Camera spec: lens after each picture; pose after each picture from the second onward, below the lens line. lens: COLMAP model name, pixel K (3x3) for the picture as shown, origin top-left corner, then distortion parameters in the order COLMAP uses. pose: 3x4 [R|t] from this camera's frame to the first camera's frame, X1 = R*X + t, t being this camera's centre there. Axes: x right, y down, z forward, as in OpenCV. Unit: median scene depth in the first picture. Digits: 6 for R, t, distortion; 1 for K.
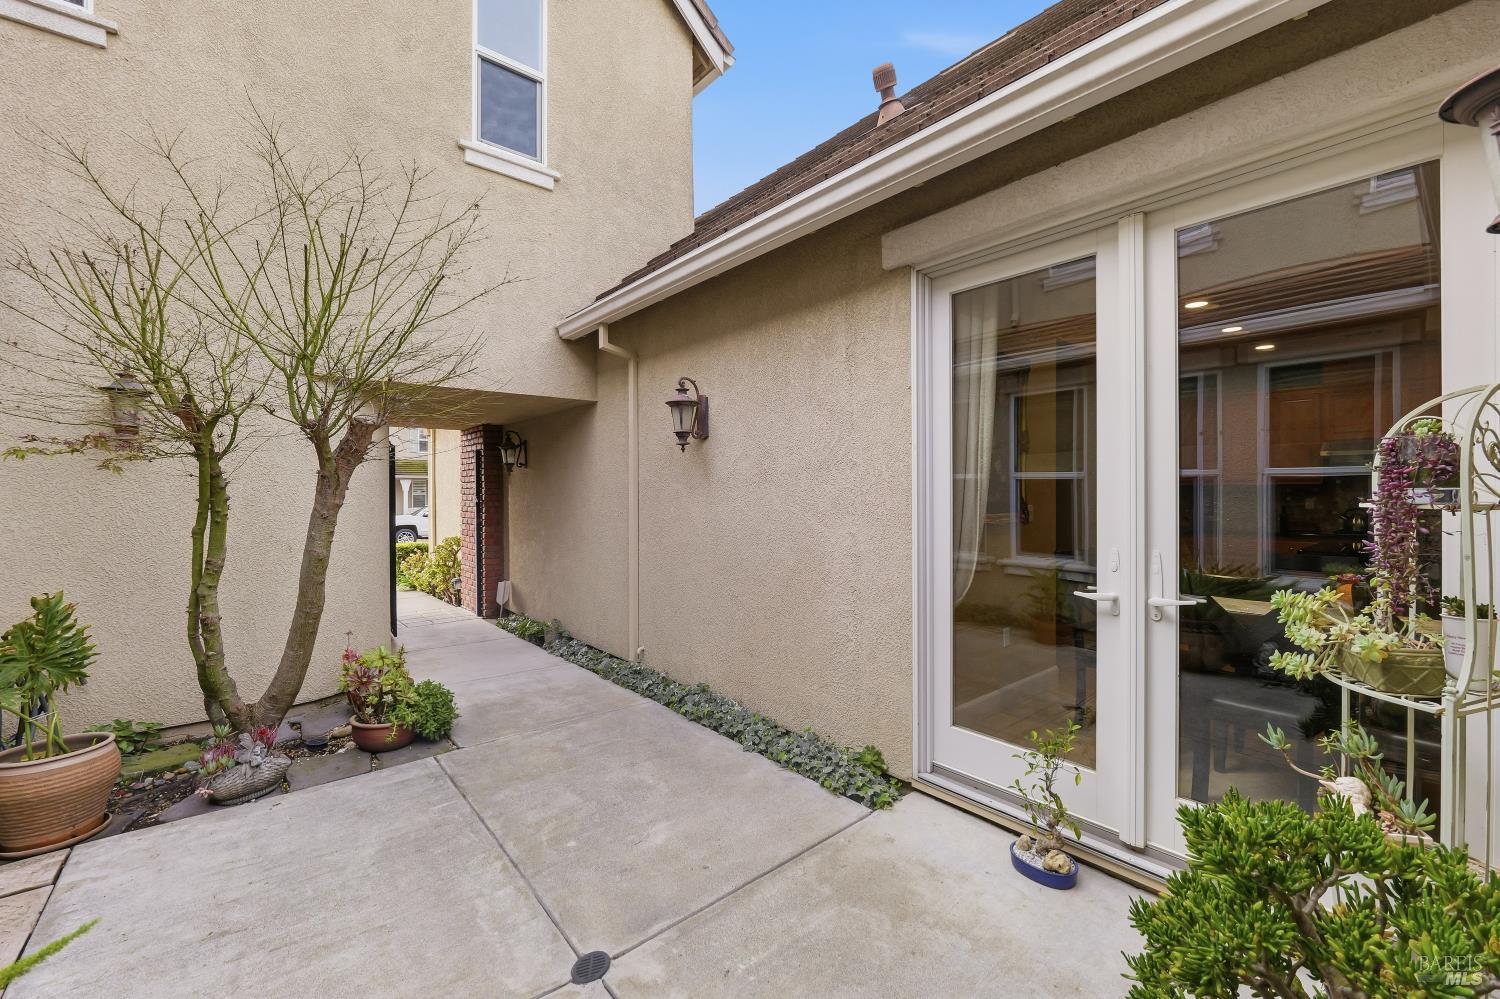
lens RADIAL K [[609.3, 0, 738.5], [0, 609.3, 496.6], [0, 0, 1]] dist [-0.013152, -0.000609]
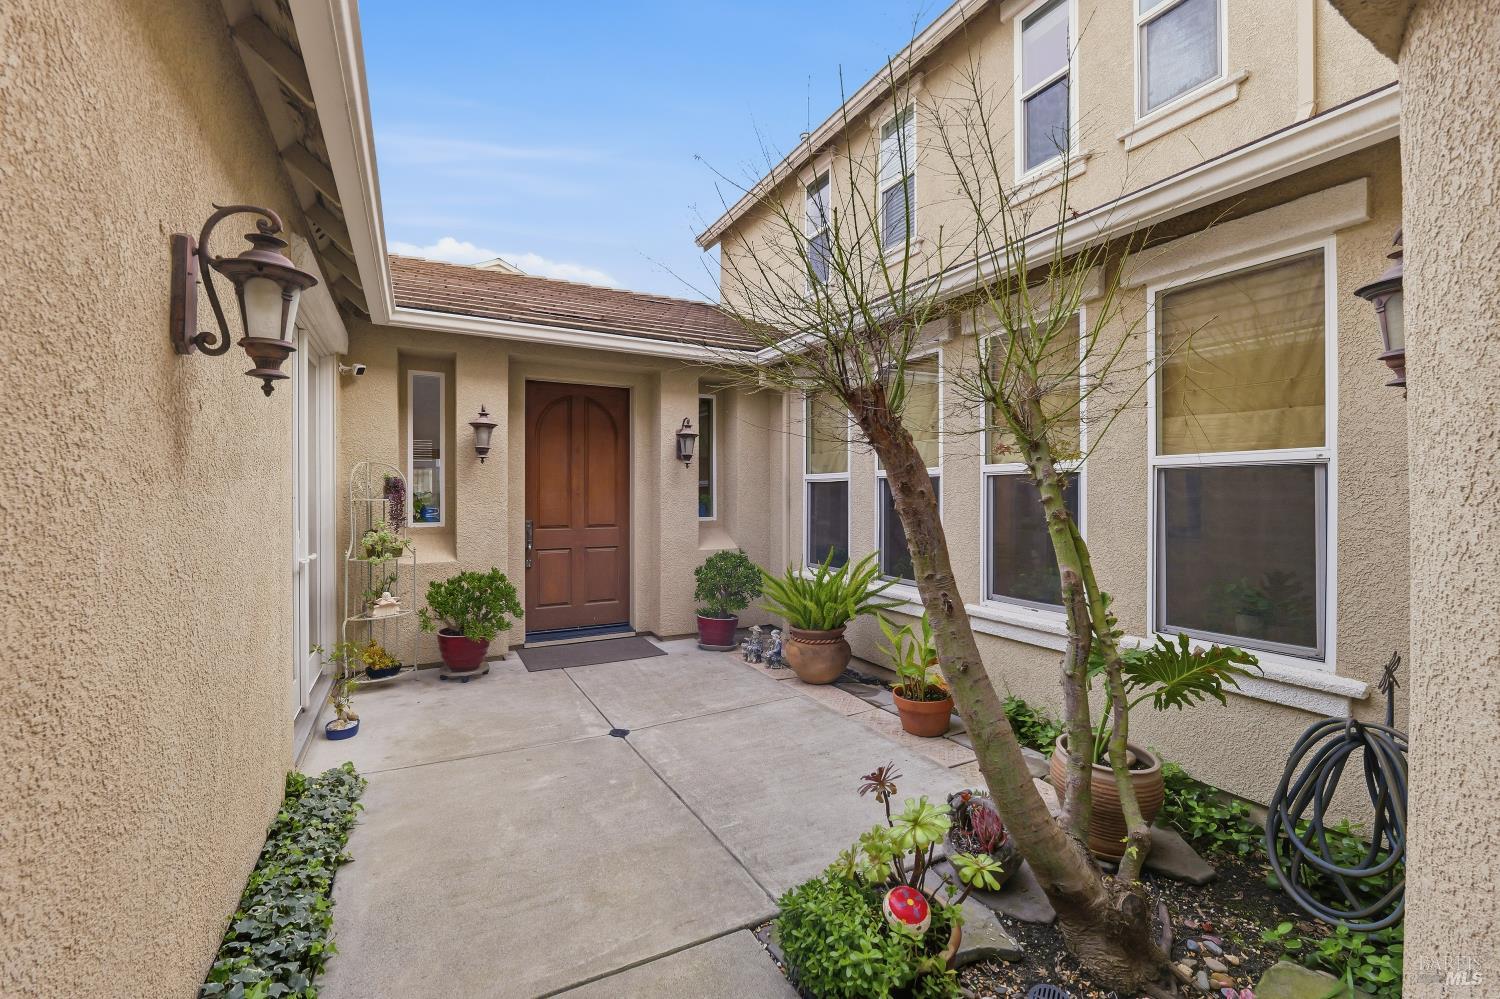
lens RADIAL K [[609.3, 0, 755.1], [0, 609.3, 492.8], [0, 0, 1]] dist [-0.013152, -0.000609]
pose [[-0.983958, 0.001447, 0.178394, -0.654170], [0.003101, 0.999955, 0.008997, -0.020158], [-0.178373, 0.009406, -0.983918, 1.809695]]
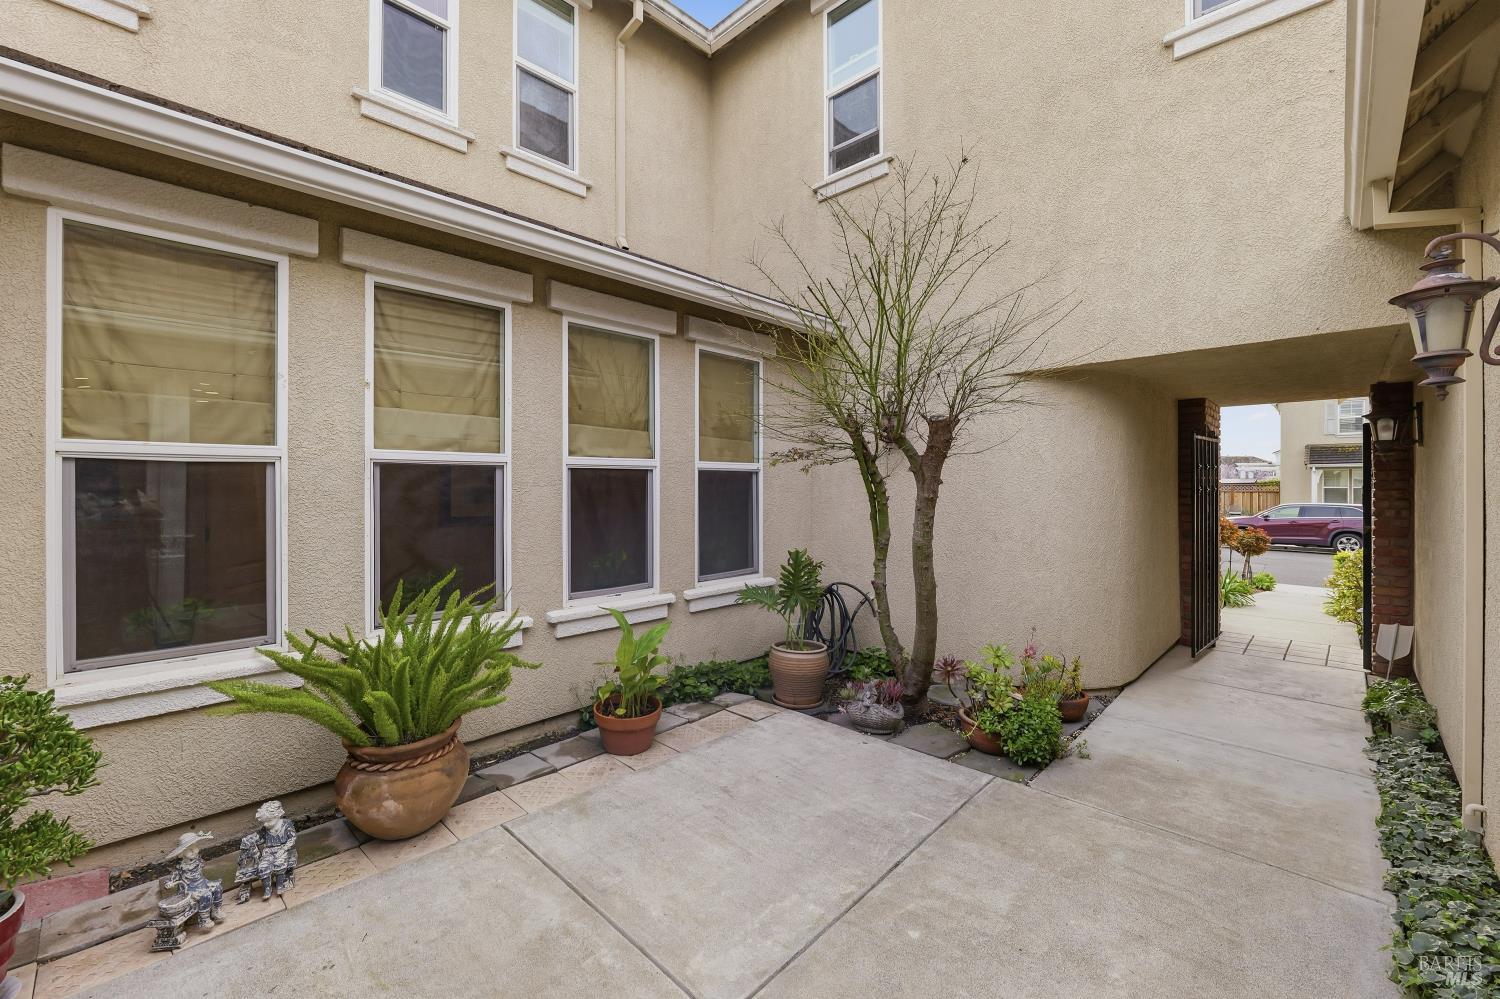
lens RADIAL K [[609.3, 0, 742.5], [0, 609.3, 489.2], [0, 0, 1]] dist [-0.013152, -0.000609]
pose [[0.104653, 0.000173, -0.994509, 0.400499], [-0.004798, 0.999988, -0.000331, -0.000370], [0.994497, 0.004807, 0.104653, 0.583710]]
